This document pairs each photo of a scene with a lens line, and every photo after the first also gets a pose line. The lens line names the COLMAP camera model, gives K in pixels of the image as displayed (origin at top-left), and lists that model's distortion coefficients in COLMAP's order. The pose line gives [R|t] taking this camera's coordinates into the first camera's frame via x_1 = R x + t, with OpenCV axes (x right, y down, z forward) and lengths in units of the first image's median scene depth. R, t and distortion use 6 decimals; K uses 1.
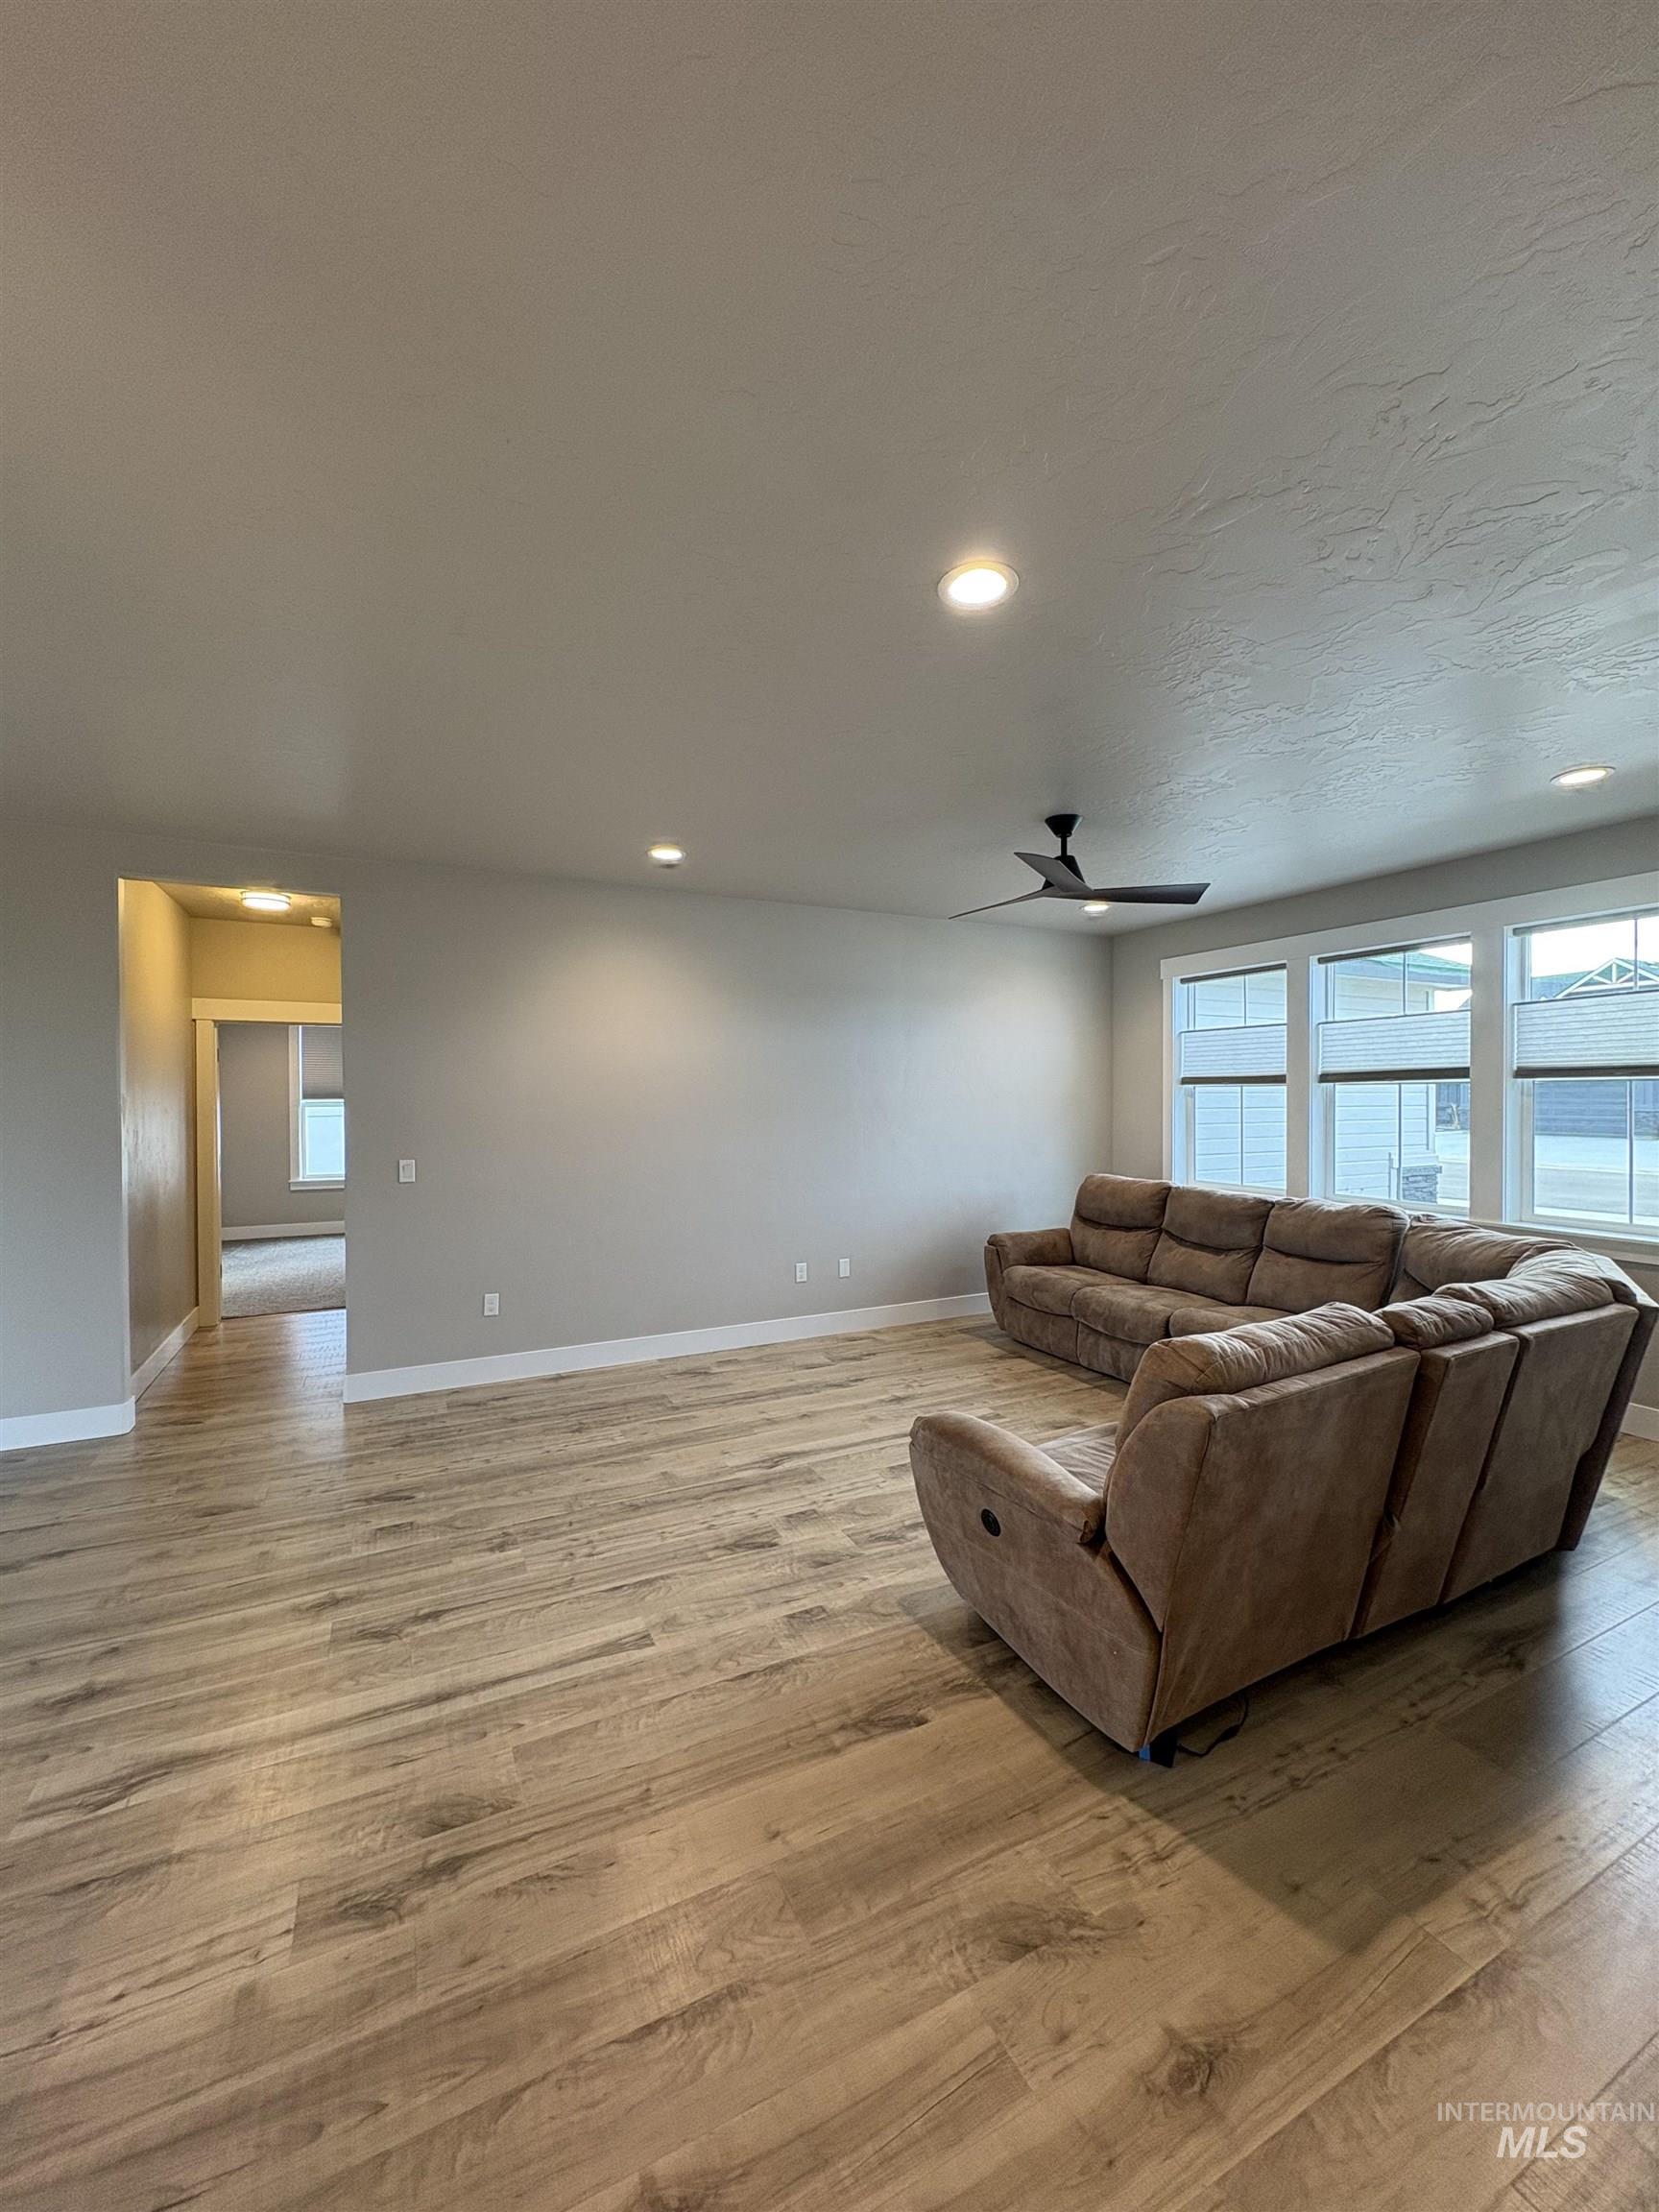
lens RADIAL K [[882.4, 0, 822.4], [0, 882.4, 1112.6], [0, 0, 1]] dist [-0.003348, 0.001183]
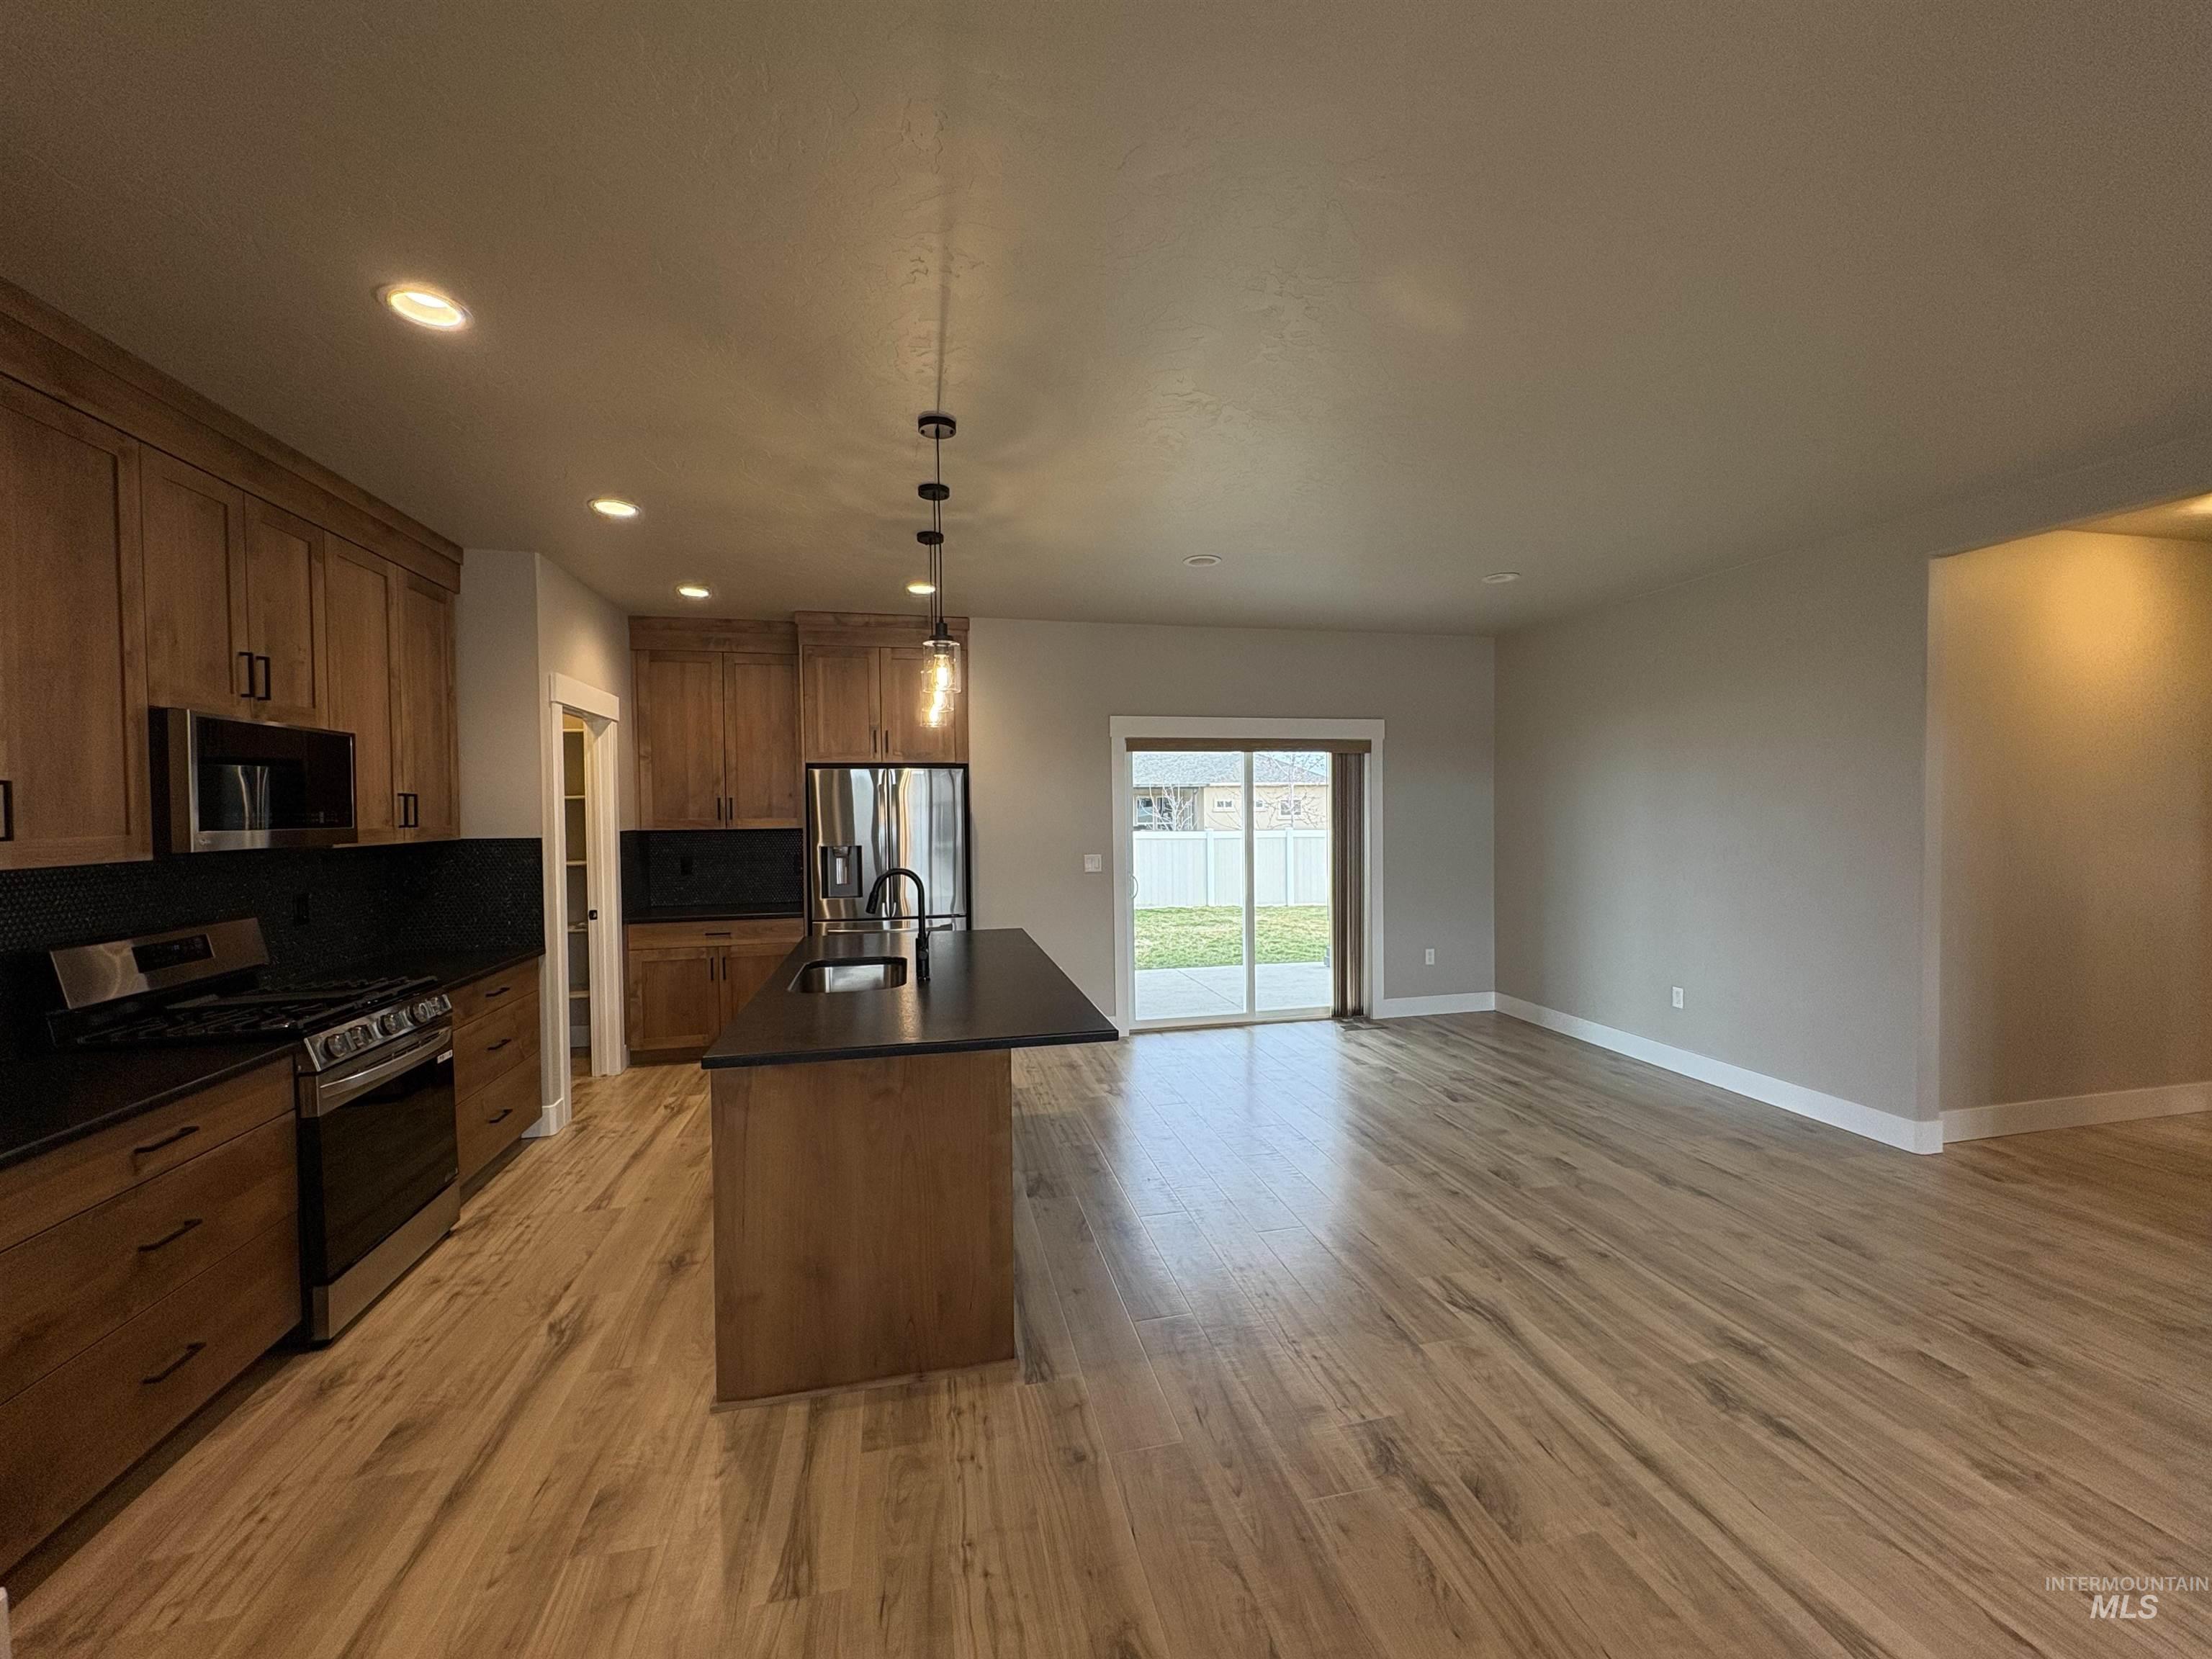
lens RADIAL K [[882.4, 0, 1108.4], [0, 882.4, 829.8], [0, 0, 1]] dist [-0.003348, 0.001183]
pose [[-0.230283, 0.031592, -0.972611, 0.280494], [-0.010685, 0.999331, 0.034990, -0.004070], [0.973065, 0.018450, -0.229792, 0.334735]]
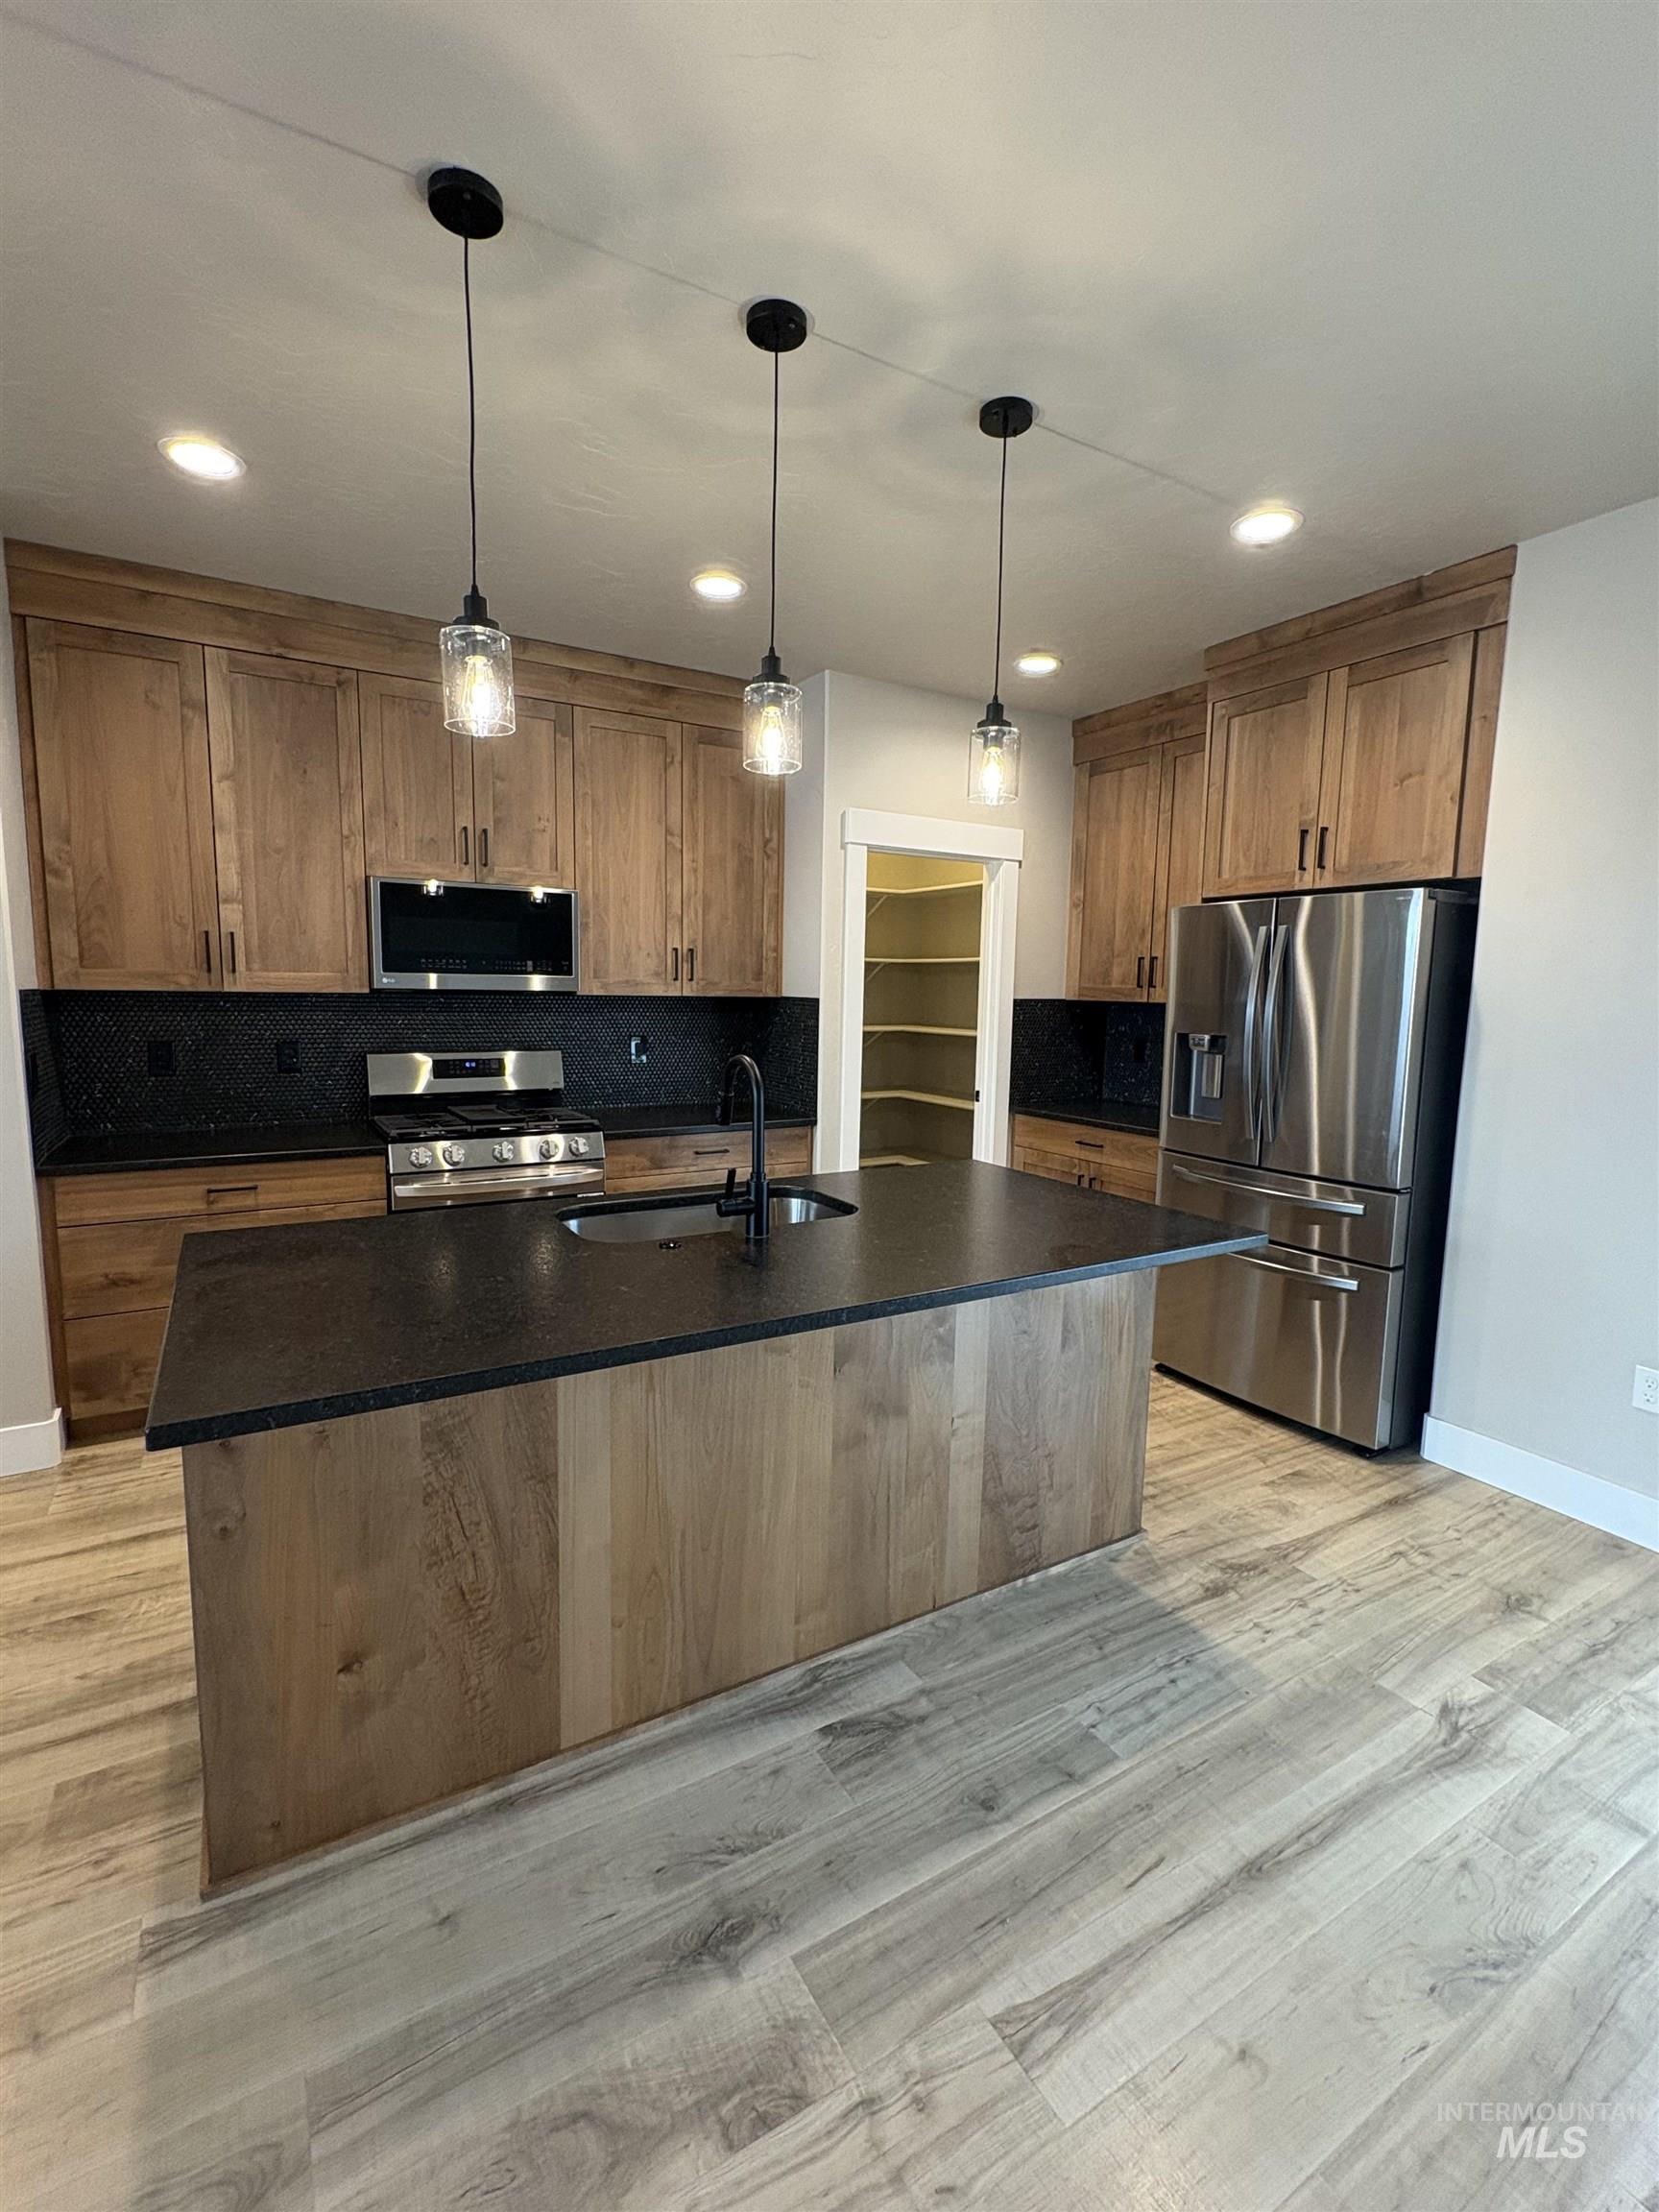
lens RADIAL K [[996.5, 0, 823.9], [0, 996.5, 1100.1], [0, 0, 1]] dist [0.007879, 0.001148]
pose [[-0.996982, -0.002387, -0.077592, -0.418548], [-0.012994, 0.990557, 0.136488, 0.010106], [0.076533, 0.137084, -0.987598, 0.495574]]
